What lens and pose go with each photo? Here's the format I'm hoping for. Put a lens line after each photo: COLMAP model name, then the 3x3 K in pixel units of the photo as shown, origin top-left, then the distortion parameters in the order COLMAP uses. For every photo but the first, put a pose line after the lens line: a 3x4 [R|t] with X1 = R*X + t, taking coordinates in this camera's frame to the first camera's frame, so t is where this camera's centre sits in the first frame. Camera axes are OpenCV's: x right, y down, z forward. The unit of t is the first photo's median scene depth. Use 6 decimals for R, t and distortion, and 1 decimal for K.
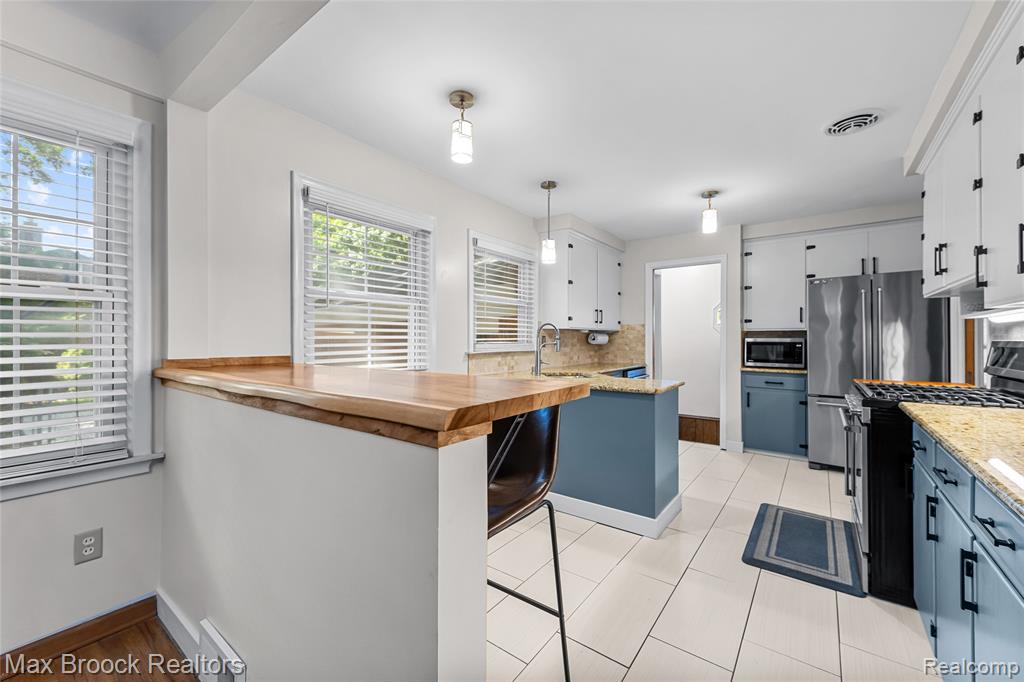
lens RADIAL K [[399.5, 0, 512.0], [0, 399.5, 341.0], [0, 0, 1]] dist [0.001596, 0.000115]
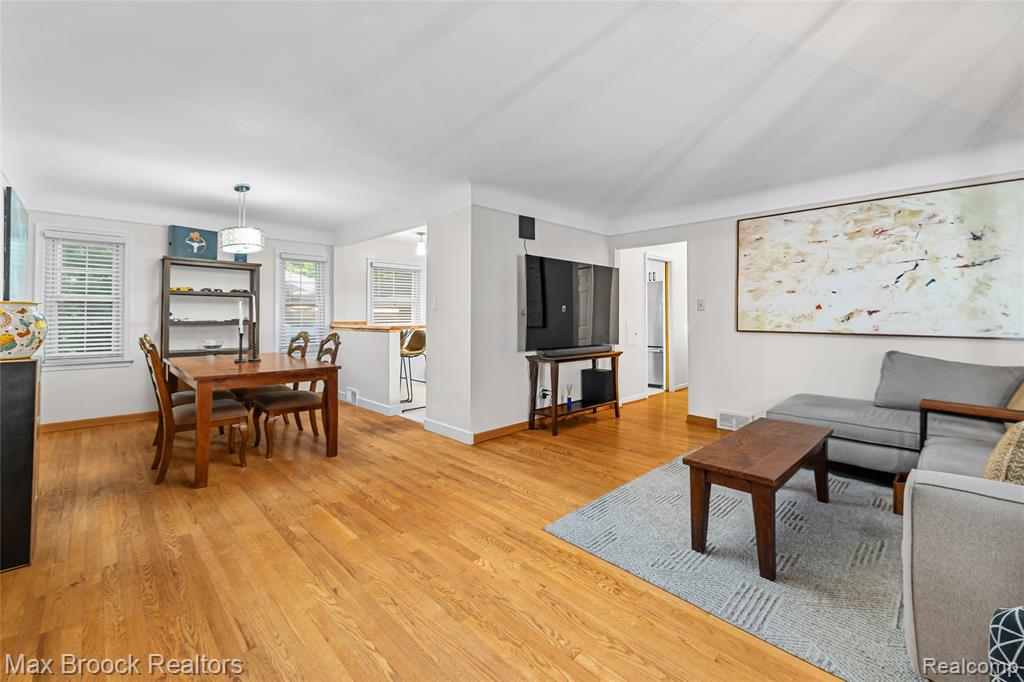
lens RADIAL K [[419.5, 0, 510.2], [0, 419.5, 315.0], [0, 0, 1]] dist [0.000457, 0.000008]
pose [[0.987997, 0.006951, -0.154317, 1.231623], [-0.007742, 0.999960, -0.004524, -0.005743], [0.154280, 0.005665, 0.988011, -2.395919]]
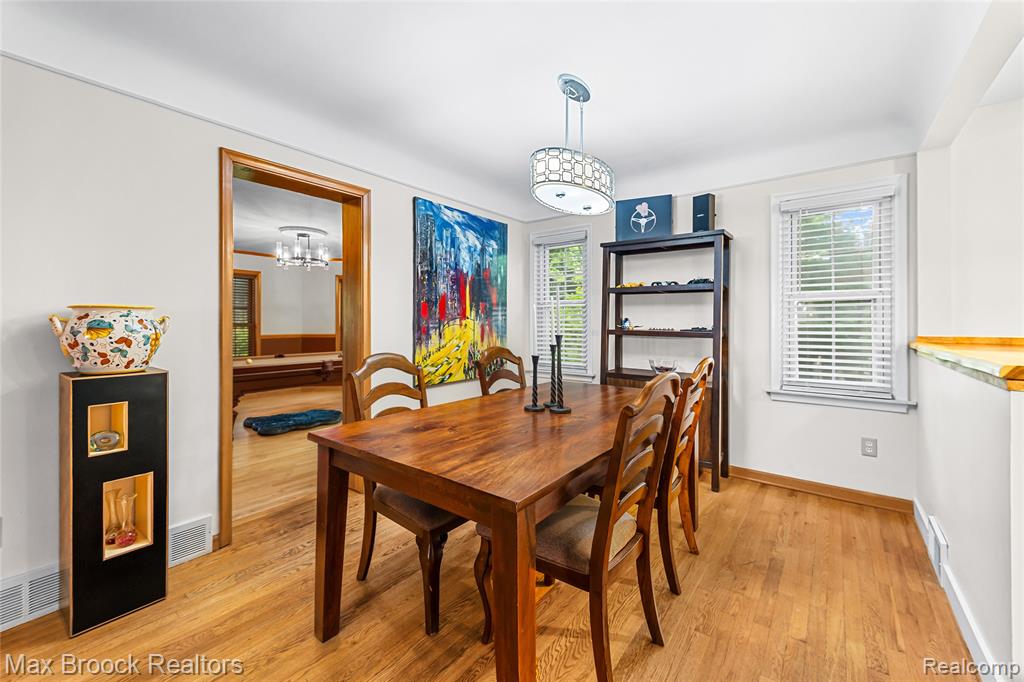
lens RADIAL K [[419.5, 0, 510.2], [0, 419.5, 315.0], [0, 0, 1]] dist [0.000457, 0.000008]
pose [[-0.022042, -0.011104, -0.999695, 0.655700], [-0.002341, 0.999936, -0.011055, -0.008947], [0.999754, 0.002096, -0.022066, -0.410337]]
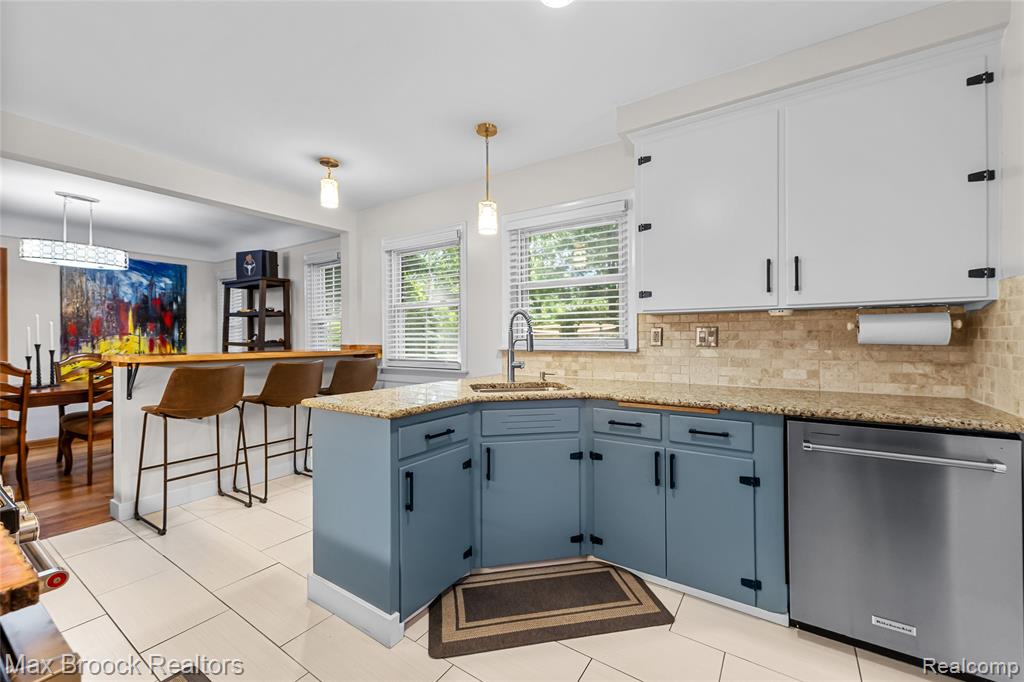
lens RADIAL K [[419.7, 0, 512.0], [0, 419.7, 341.0], [0, 0, 1]] dist [0.006240, 0.000182]
pose [[0.059534, 0.012796, -0.998144, 1.714148], [0.002475, 0.999913, 0.012966, -0.001591], [0.998223, -0.003243, 0.059497, 1.918661]]
